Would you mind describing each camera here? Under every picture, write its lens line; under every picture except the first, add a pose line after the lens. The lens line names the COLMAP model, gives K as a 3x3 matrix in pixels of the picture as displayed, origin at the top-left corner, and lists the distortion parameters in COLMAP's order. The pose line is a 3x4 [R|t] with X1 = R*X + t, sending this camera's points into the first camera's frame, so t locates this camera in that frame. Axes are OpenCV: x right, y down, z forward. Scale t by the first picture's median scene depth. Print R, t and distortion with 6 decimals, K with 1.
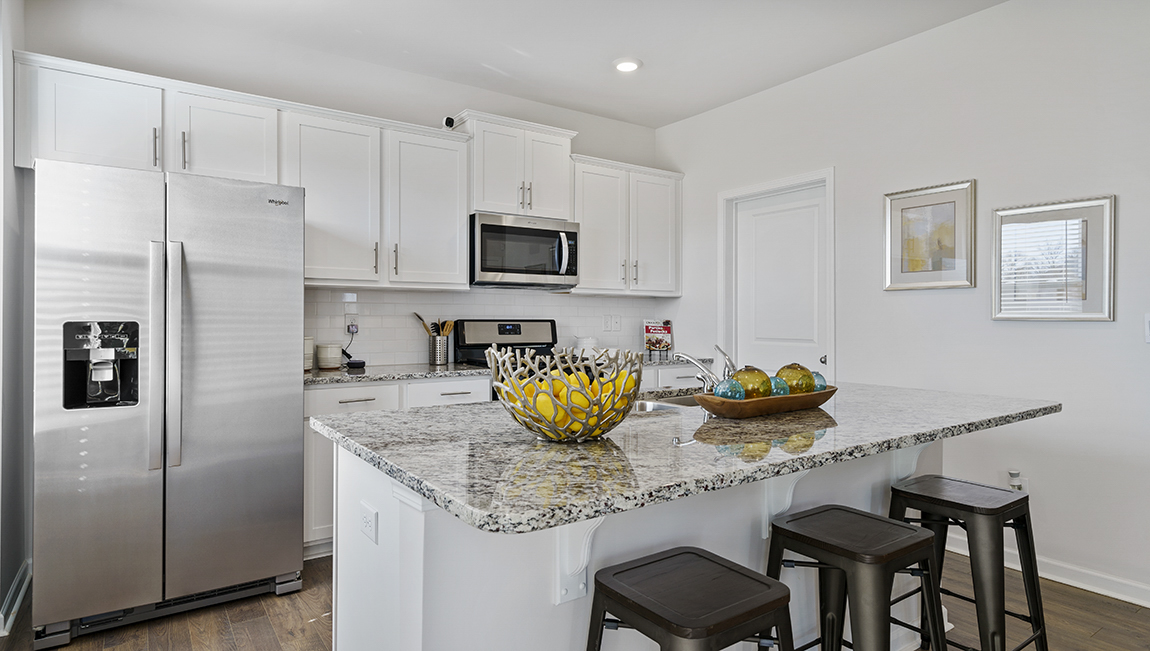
lens RADIAL K [[624.2, 0, 574.9], [0, 624.2, 319.0], [0, 0, 1]] dist [-0.003542, -0.000334]
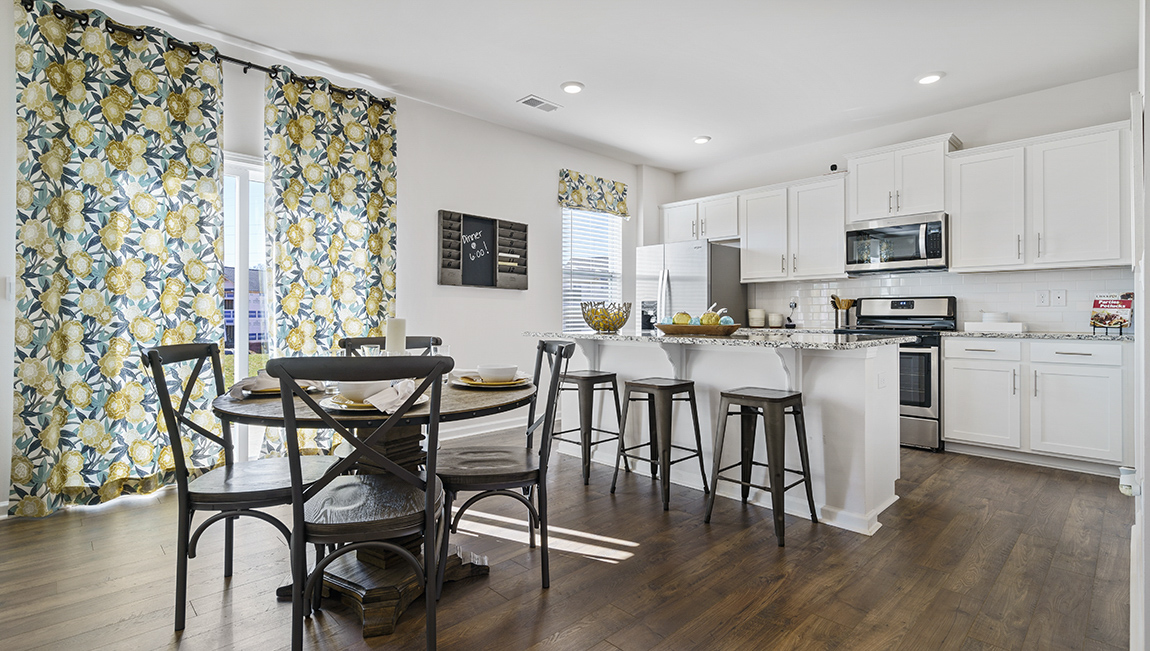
lens RADIAL K [[535.0, 0, 589.7], [0, 535.0, 310.8], [0, 0, 1]] dist [0.000353, 0.000283]
pose [[0.172906, -0.009379, -0.984894, 0.891036], [-0.001354, 0.999951, -0.009760, 0.041790], [0.984937, 0.003022, 0.172885, 0.178165]]
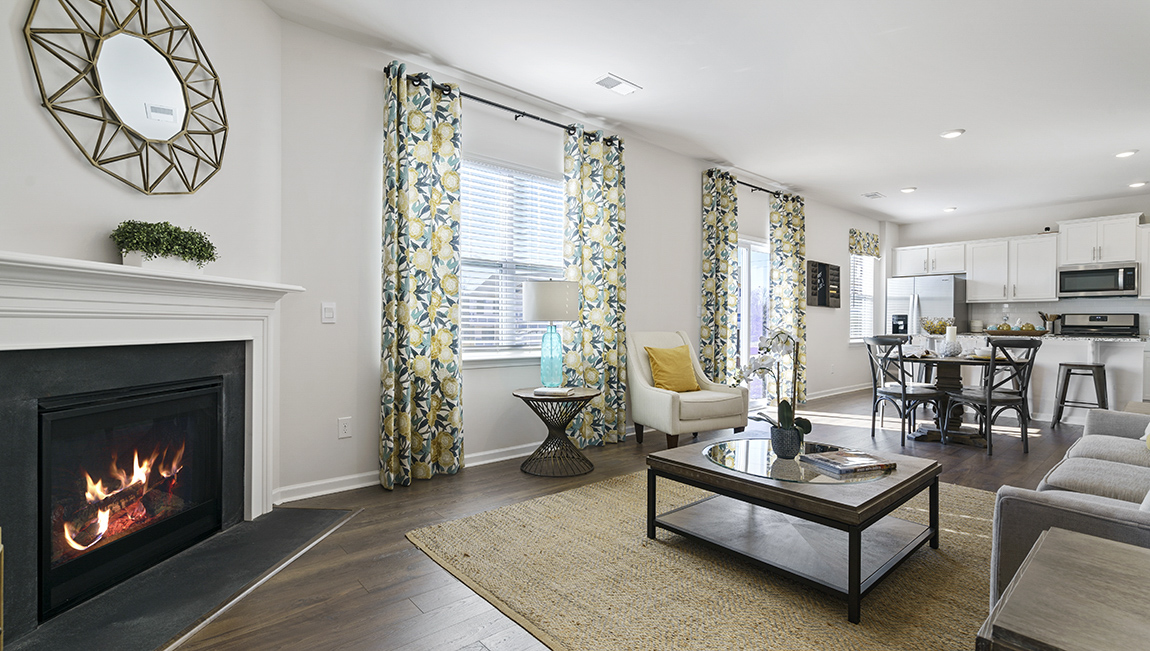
lens RADIAL K [[527.3, 0, 575.6], [0, 527.3, 325.8], [0, 0, 1]] dist [-0.004077, 0.000057]
pose [[0.108933, 0.004975, -0.994037, 1.431450], [-0.004864, 0.999978, 0.004471, 0.041635], [0.994037, 0.004348, 0.108955, -0.884118]]
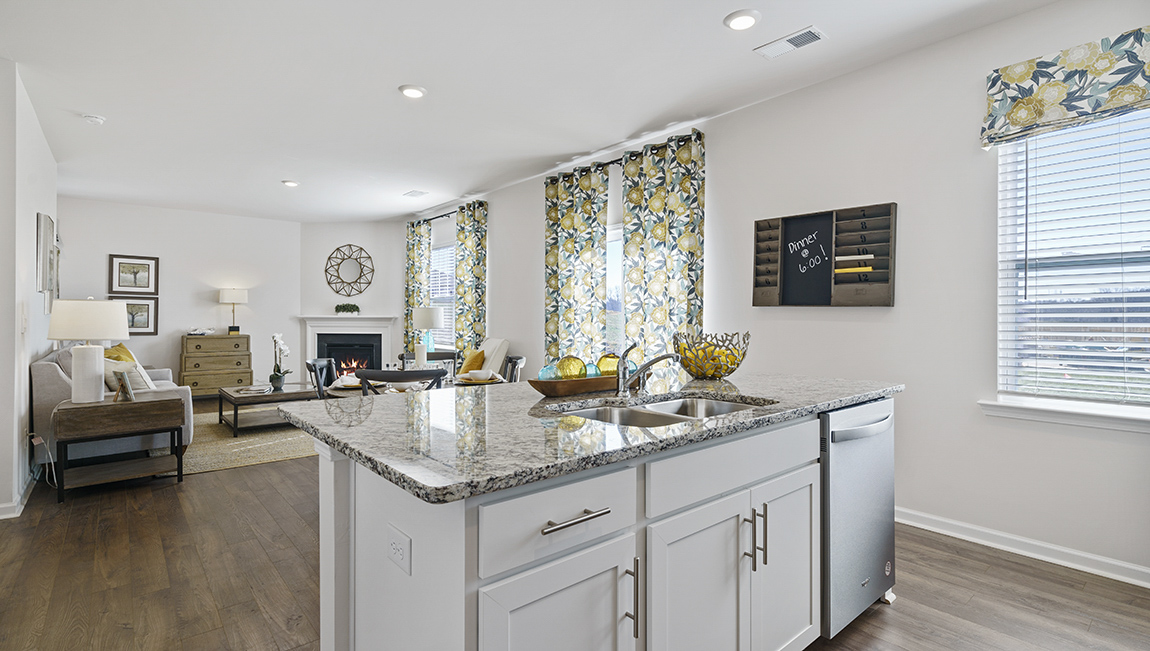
lens RADIAL K [[535.0, 0, 571.9], [0, 535.0, 319.8], [0, 0, 1]] dist [0.000353, 0.000283]
pose [[-0.994501, -0.000456, -0.104722, 0.211552], [-0.000865, 0.999992, 0.003866, -0.000112], [0.104720, 0.003936, -0.994494, 0.960557]]
